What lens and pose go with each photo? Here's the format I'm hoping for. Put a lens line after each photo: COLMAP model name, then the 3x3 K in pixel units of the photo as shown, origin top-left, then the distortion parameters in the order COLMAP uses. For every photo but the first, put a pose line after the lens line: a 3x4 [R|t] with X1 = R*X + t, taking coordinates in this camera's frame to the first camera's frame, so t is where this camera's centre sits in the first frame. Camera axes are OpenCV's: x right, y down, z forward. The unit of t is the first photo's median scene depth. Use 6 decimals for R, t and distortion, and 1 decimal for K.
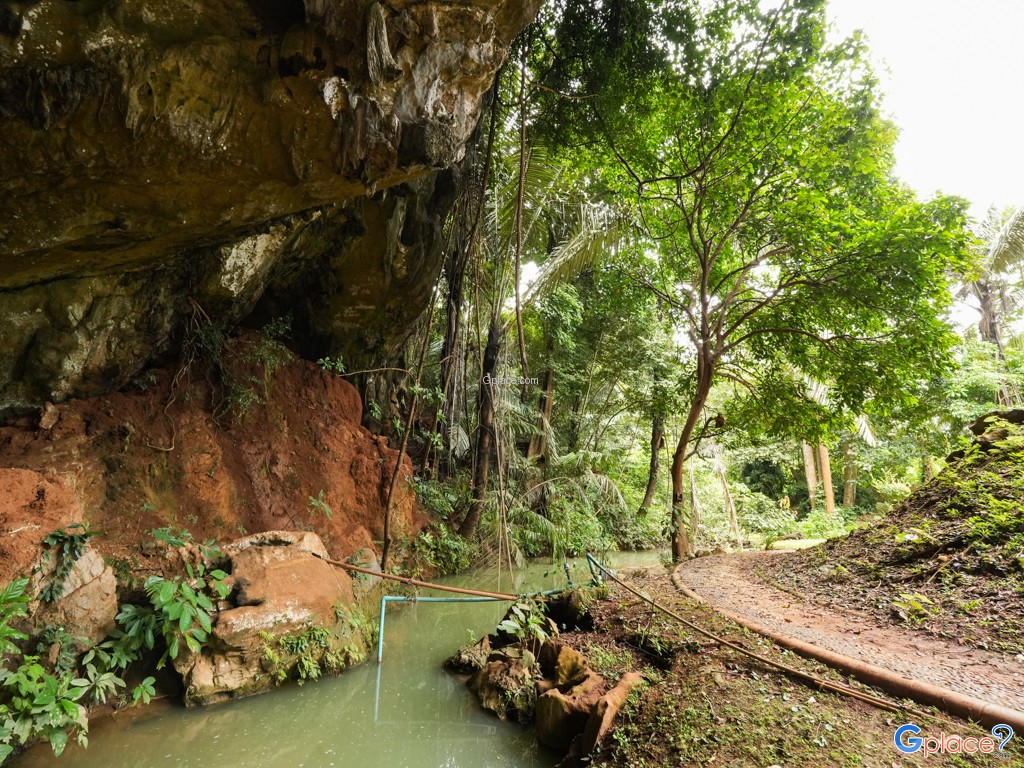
lens RADIAL K [[500.9, 0, 500.2], [0, 500.9, 381.0], [0, 0, 1]] dist [-0.020038, 0.010437]
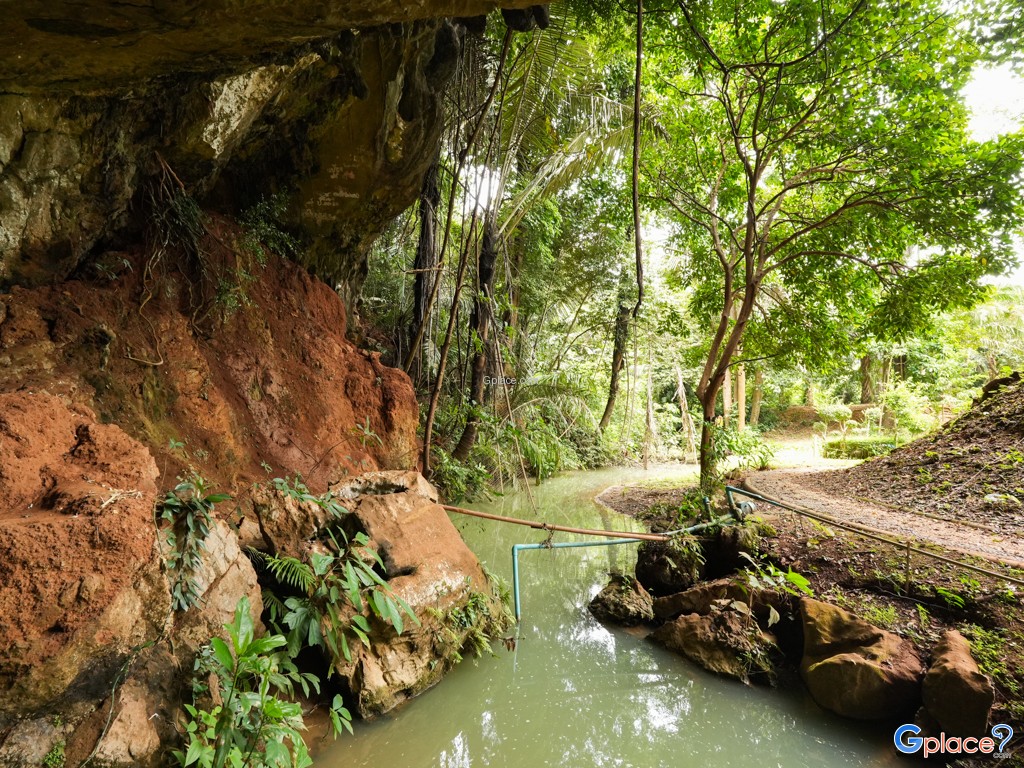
lens RADIAL K [[500.9, 0, 500.2], [0, 500.9, 381.0], [0, 0, 1]] dist [-0.020038, 0.010437]
pose [[0.978928, 0.011095, 0.203905, -0.293568], [-0.043711, 0.986764, 0.156159, 0.023954], [-0.199474, -0.161781, 0.966456, 0.168597]]
